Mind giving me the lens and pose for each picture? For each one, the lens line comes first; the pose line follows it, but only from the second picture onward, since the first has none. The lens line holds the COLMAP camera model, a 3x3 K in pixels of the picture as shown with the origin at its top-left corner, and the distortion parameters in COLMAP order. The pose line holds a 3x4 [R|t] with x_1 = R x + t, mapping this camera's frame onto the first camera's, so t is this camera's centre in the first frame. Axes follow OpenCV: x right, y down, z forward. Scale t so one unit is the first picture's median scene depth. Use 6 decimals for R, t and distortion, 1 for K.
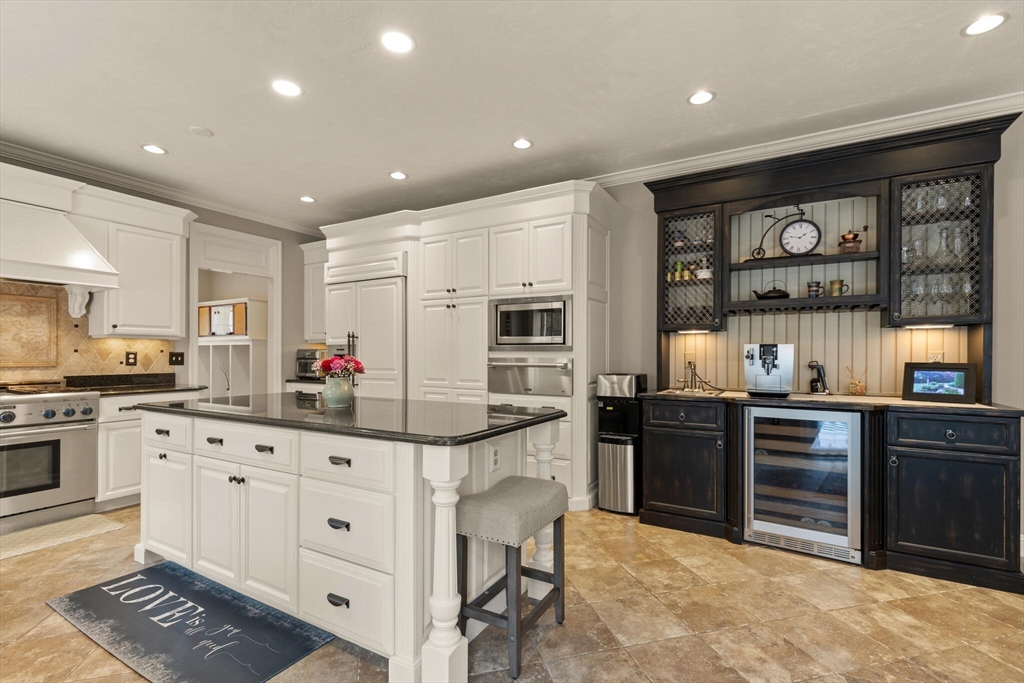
lens RADIAL K [[464.4, 0, 516.5], [0, 464.4, 355.7], [0, 0, 1]] dist [0.007193, -0.001020]
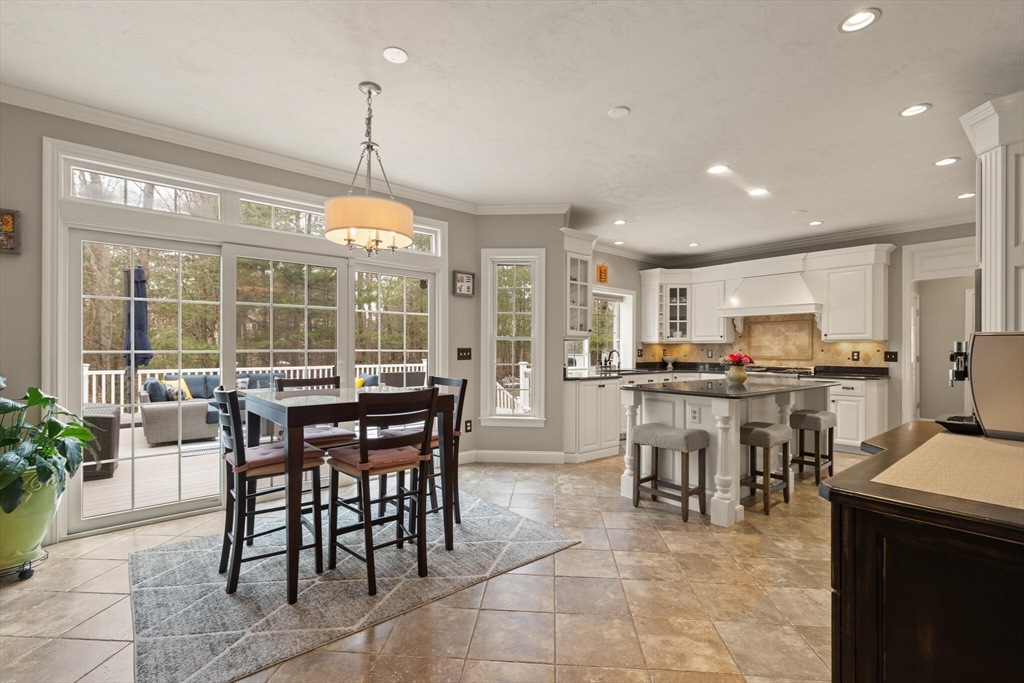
lens RADIAL K [[464.4, 0, 517.7], [0, 464.4, 348.3], [0, 0, 1]] dist [0.007193, -0.001020]
pose [[-0.329152, -0.007757, -0.944245, 0.945497], [-0.009483, 0.999943, -0.004909, -0.000437], [0.944229, 0.007338, -0.329207, 0.521813]]
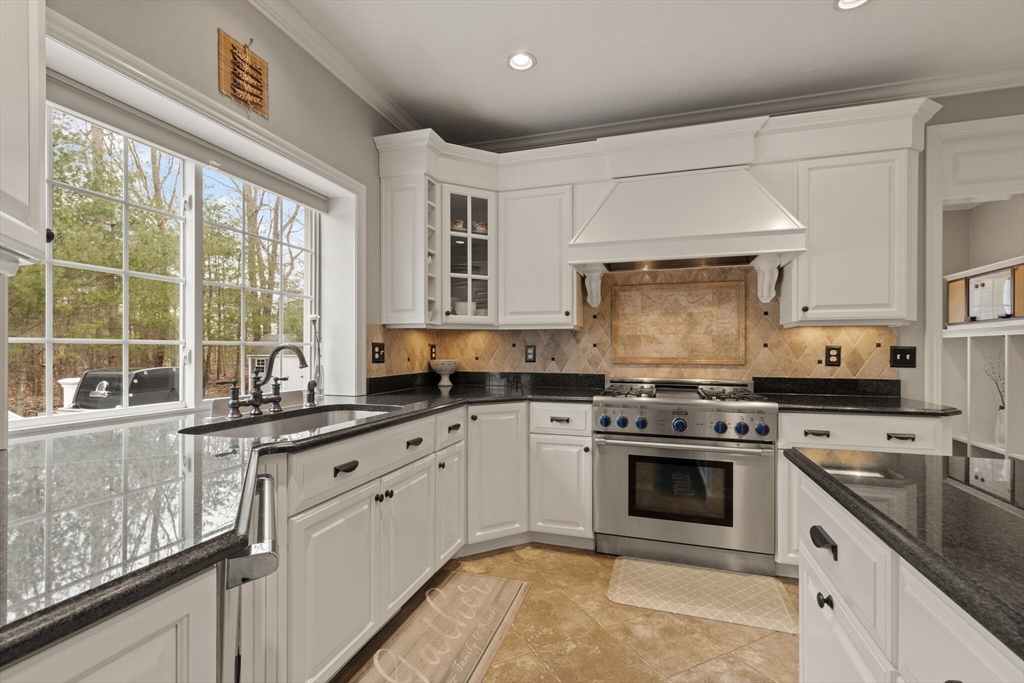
lens RADIAL K [[464.4, 0, 515.2], [0, 464.4, 349.1], [0, 0, 1]] dist [0.007193, -0.001020]
pose [[0.216726, -0.004594, -0.976222, -0.273187], [-0.005275, 0.999969, -0.005877, 0.002736], [0.976218, 0.006423, 0.216695, 0.419701]]
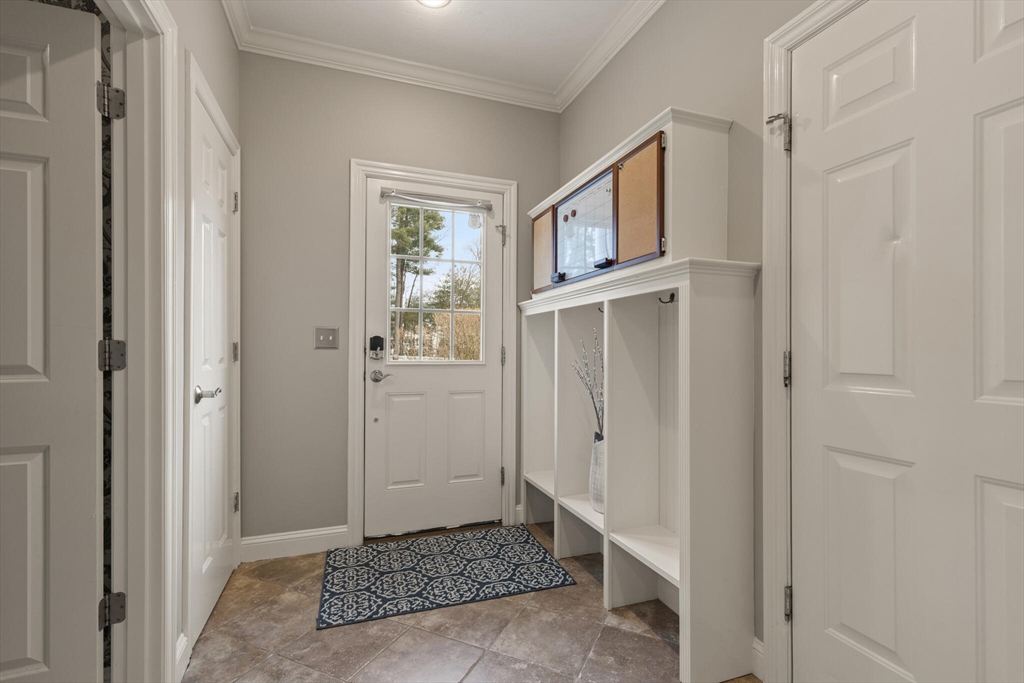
lens RADIAL K [[464.4, 0, 513.1], [0, 464.4, 347.9], [0, 0, 1]] dist [0.007193, -0.001020]
pose [[0.763706, -0.006447, -0.645532, -0.776446], [-0.000370, 0.999946, -0.010423, 0.018615], [0.645564, 0.008199, 0.763662, 1.215895]]
